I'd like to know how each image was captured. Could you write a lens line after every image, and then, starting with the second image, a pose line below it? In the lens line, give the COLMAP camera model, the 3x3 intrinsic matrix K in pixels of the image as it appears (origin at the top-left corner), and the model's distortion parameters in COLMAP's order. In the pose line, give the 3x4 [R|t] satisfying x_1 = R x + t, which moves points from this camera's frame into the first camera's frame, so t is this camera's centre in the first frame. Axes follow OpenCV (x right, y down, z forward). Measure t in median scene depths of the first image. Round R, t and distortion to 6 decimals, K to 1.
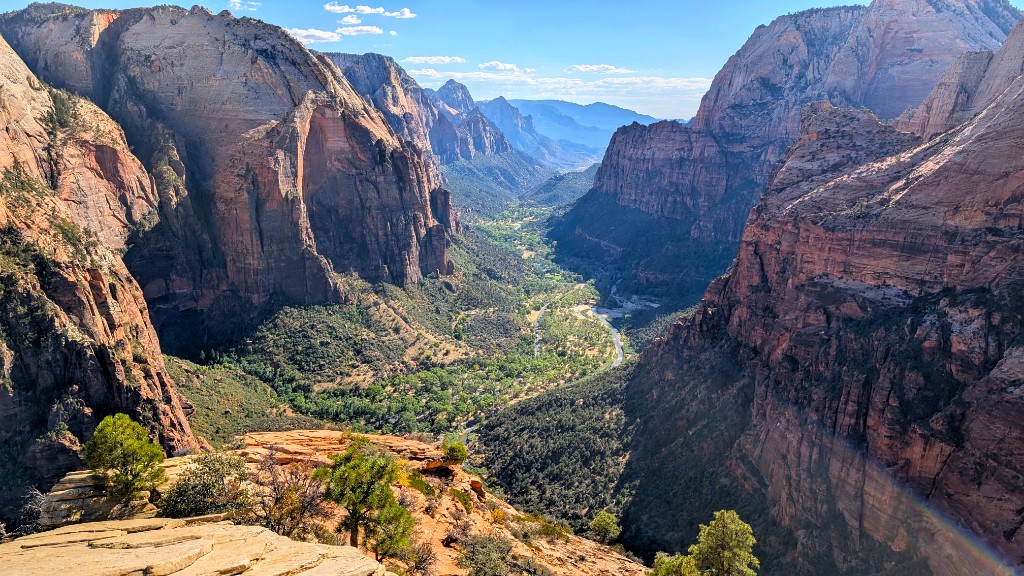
lens RADIAL K [[737.1, 0, 516.8], [0, 737.1, 275.5], [0, 0, 1]] dist [0.011275, 0.004217]
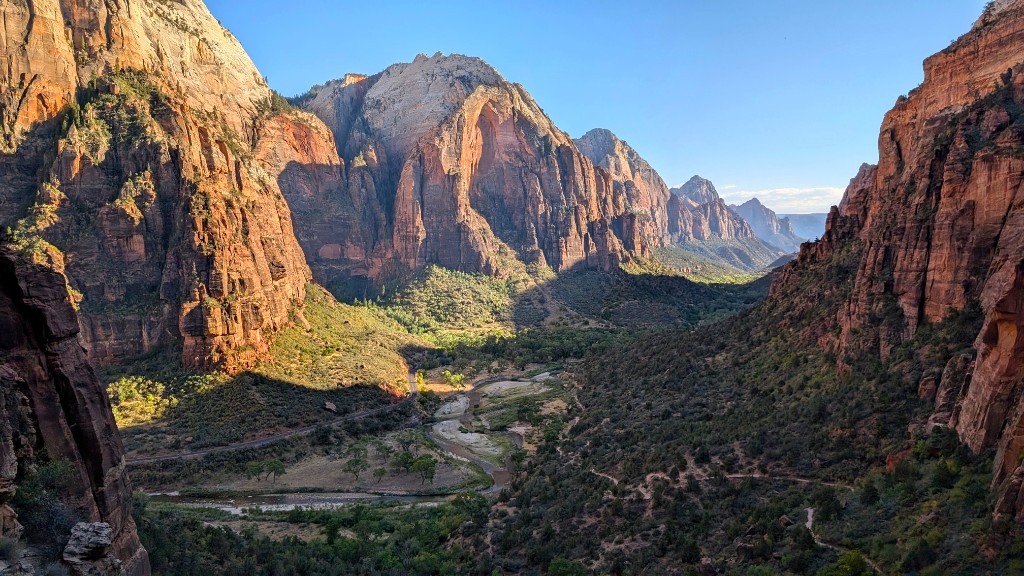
lens RADIAL K [[730.8, 0, 512.0], [0, 730.8, 288.0], [0, 0, 1]] dist [0.094088, -0.108393]
pose [[0.935800, 0.013549, -0.352271, 0.151490], [-0.066632, 0.988048, -0.139004, 0.197220], [0.346178, 0.153552, 0.925518, 0.066589]]
